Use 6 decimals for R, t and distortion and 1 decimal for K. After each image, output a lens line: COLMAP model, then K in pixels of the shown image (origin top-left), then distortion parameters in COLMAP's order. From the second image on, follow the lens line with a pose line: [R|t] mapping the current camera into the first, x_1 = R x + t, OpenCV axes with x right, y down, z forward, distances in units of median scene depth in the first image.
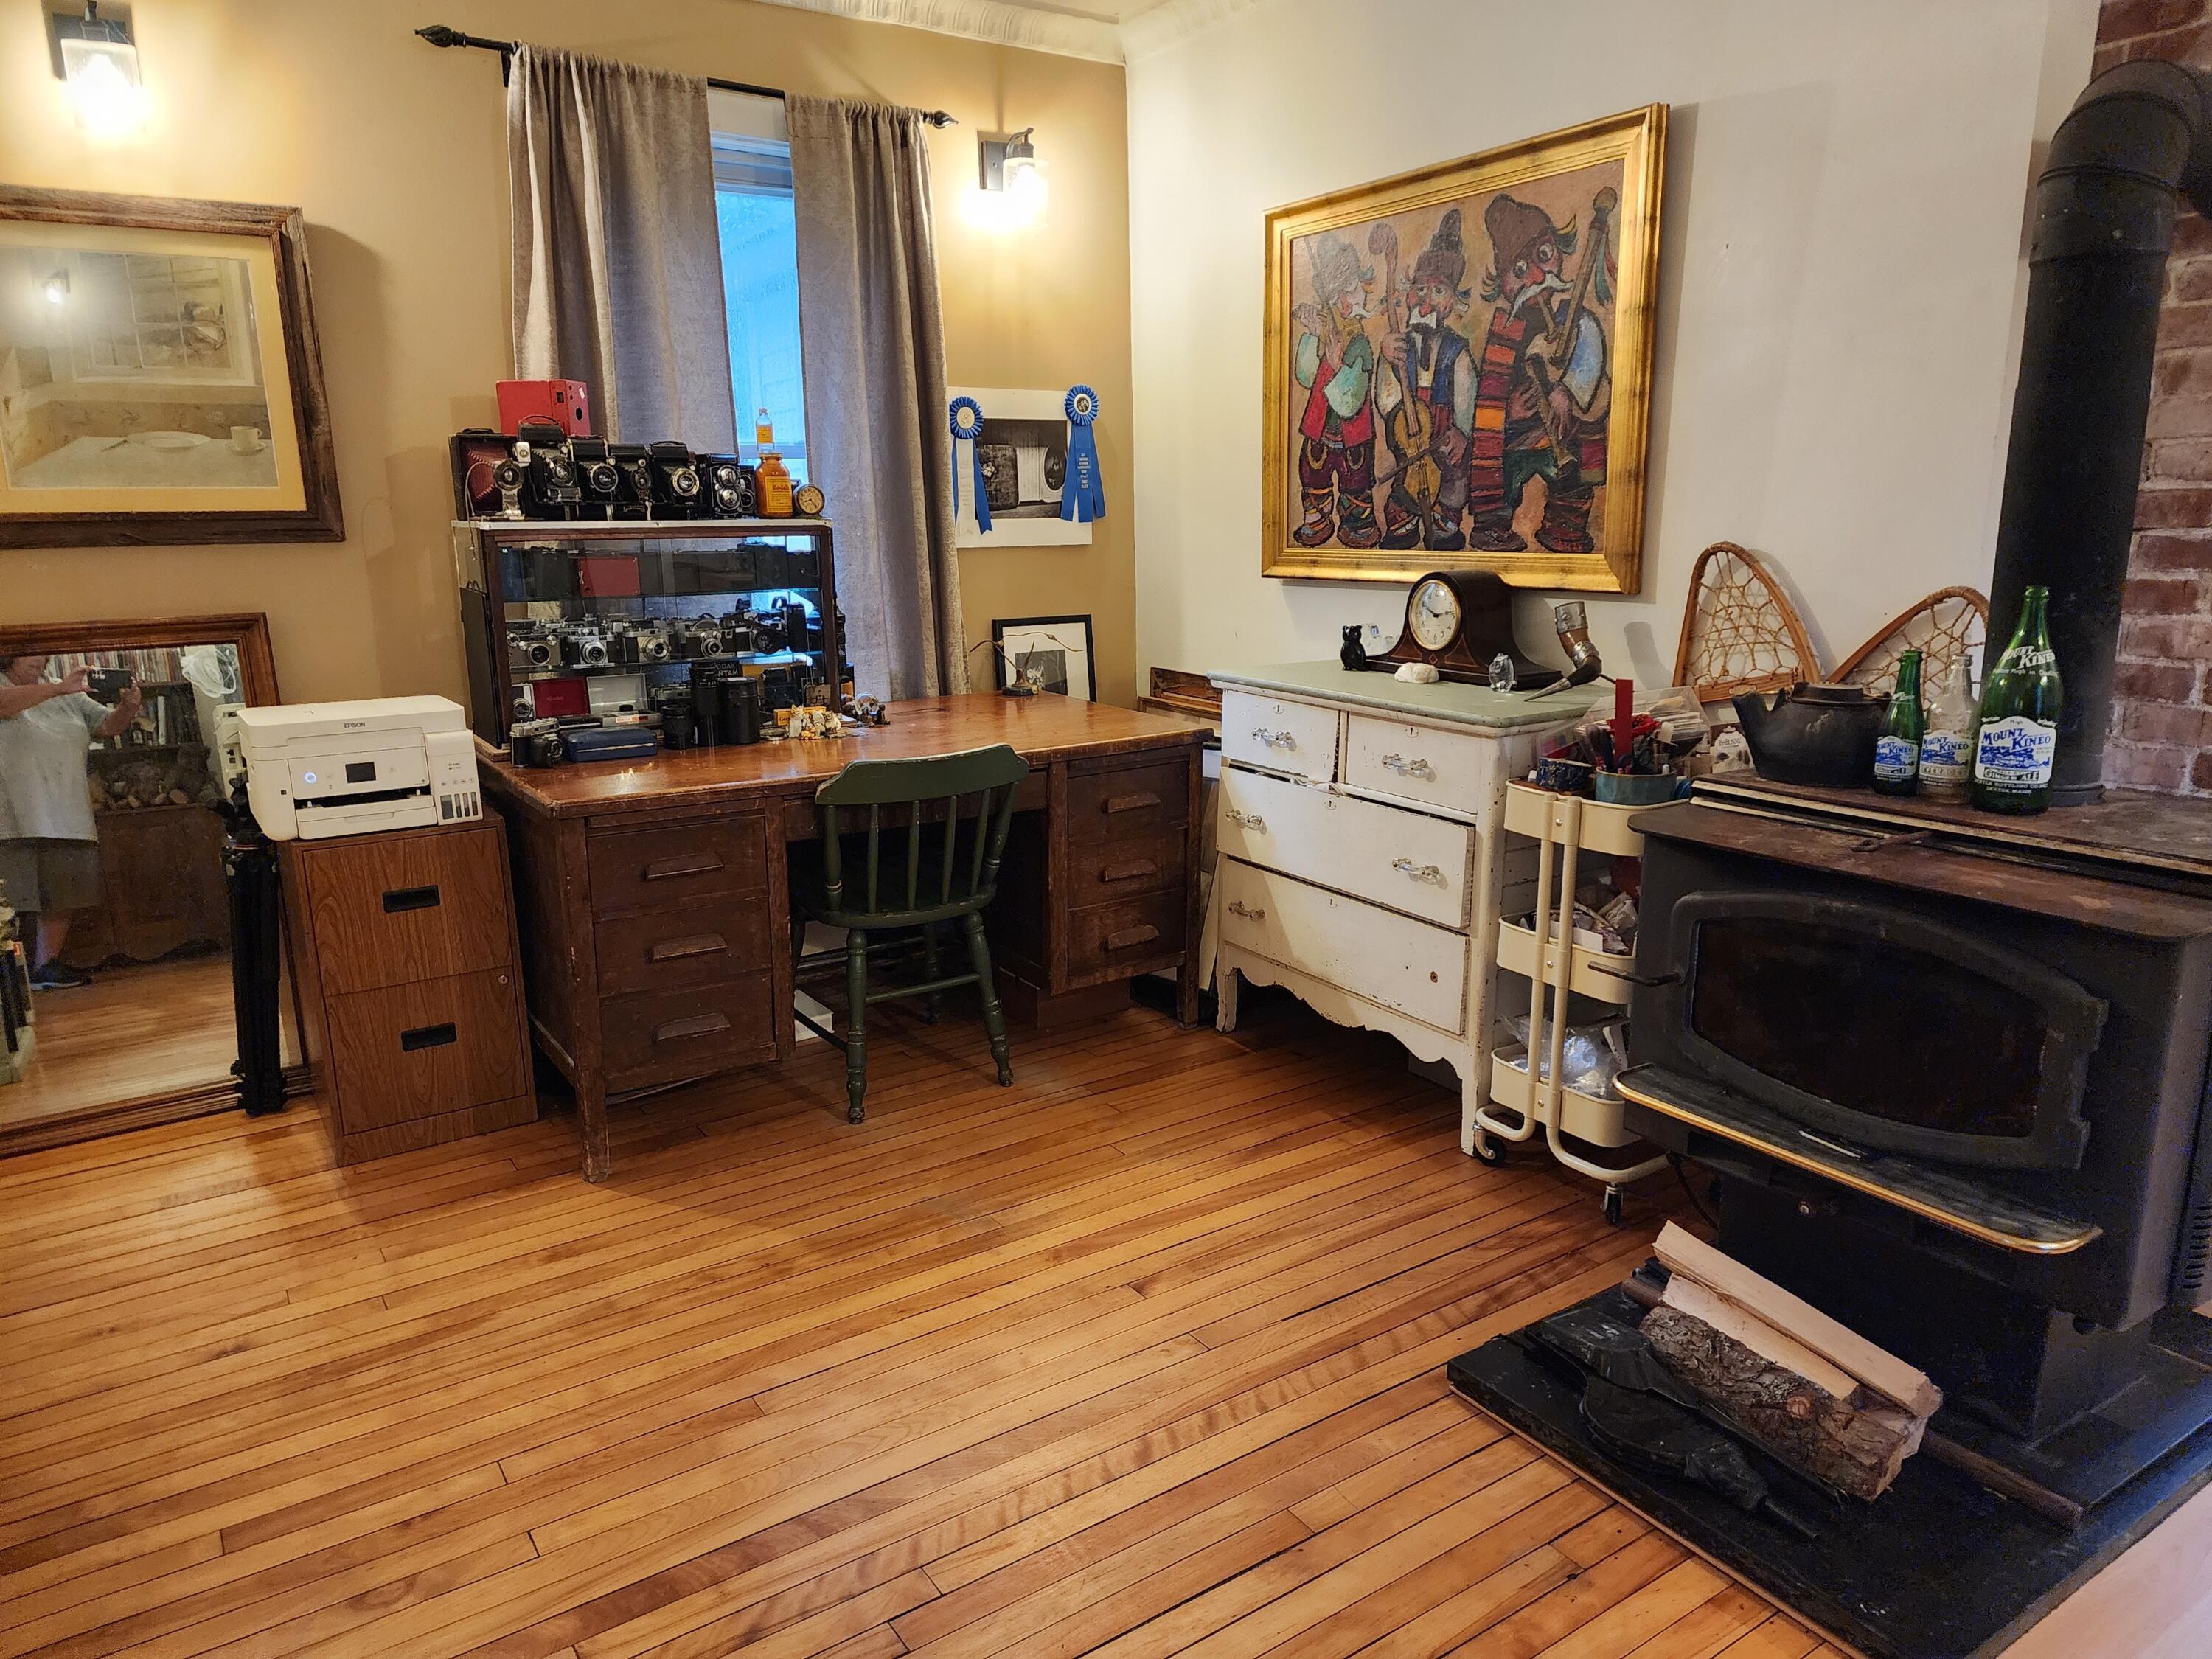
lens RADIAL K [[1461.9, 0, 1109.5], [0, 1461.9, 838.4], [0, 0, 1]] dist [0.084896, -0.085855]
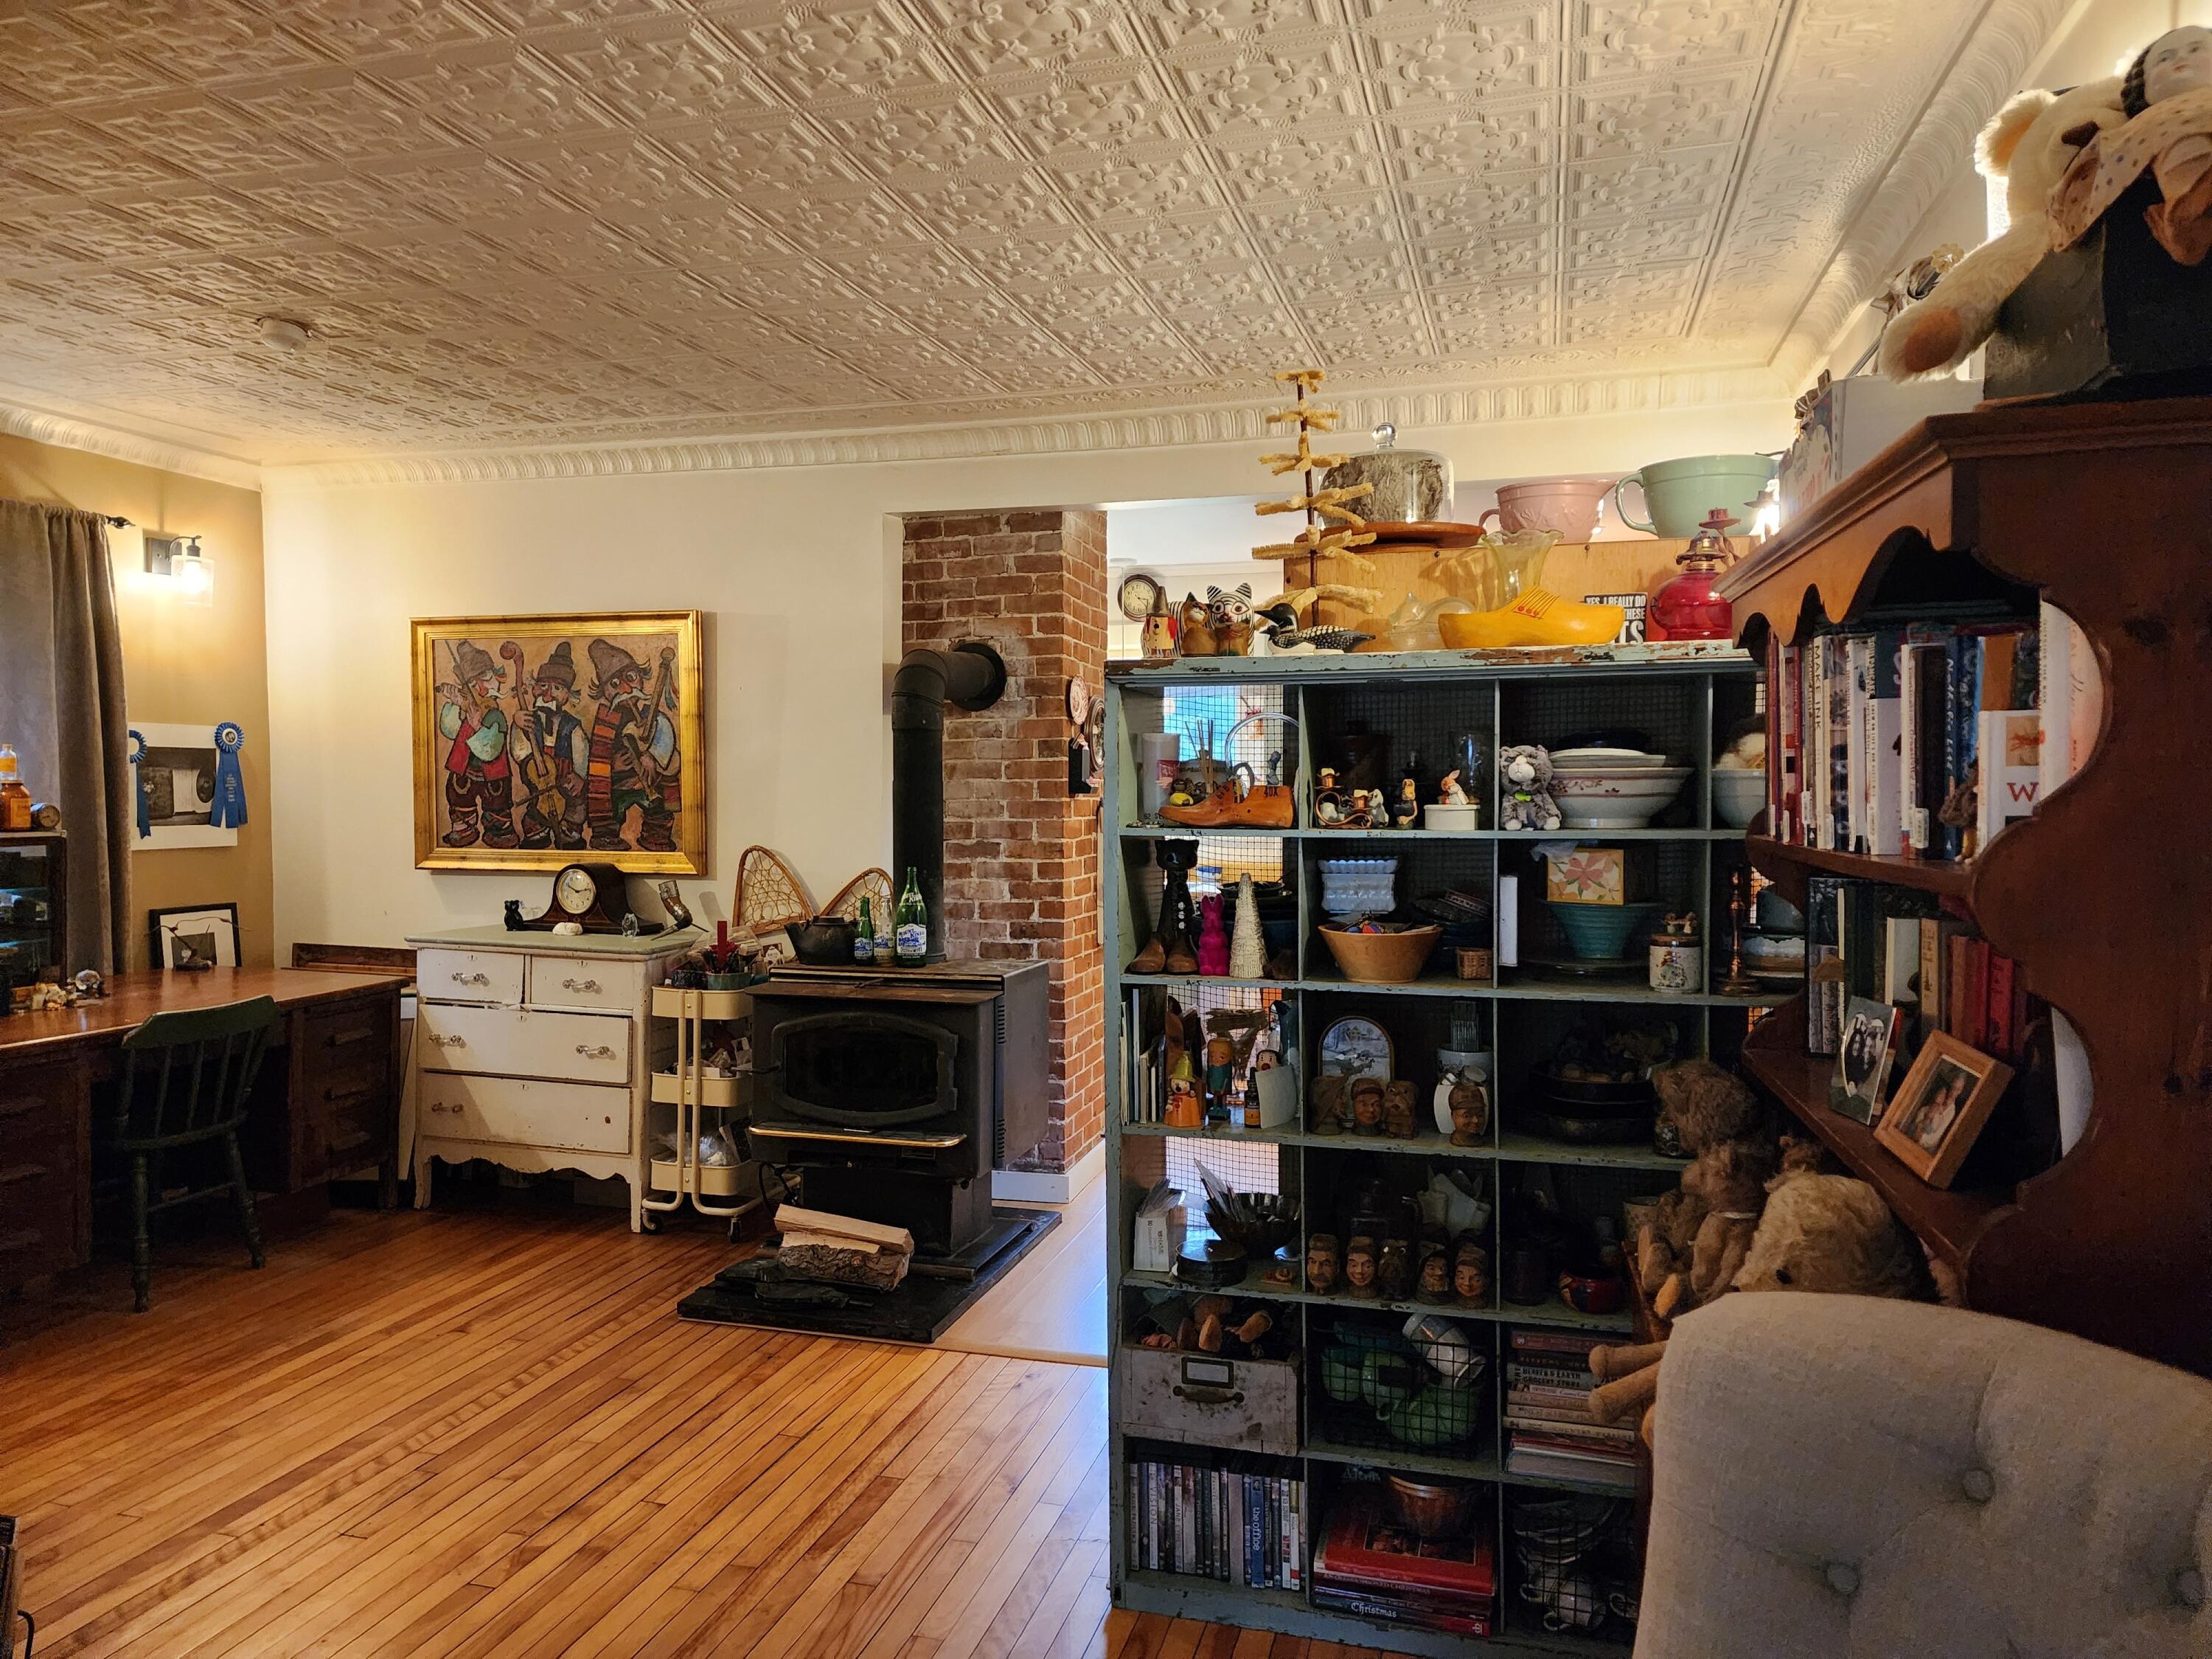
lens RADIAL K [[1461.9, 0, 1109.5], [0, 1461.9, 838.4], [0, 0, 1]] dist [0.084896, -0.085855]
pose [[0.759859, -0.007596, 0.650043, -0.373807], [0.131693, 0.980998, -0.142477, 0.090958], [-0.636609, 0.193868, 0.746421, -0.540910]]
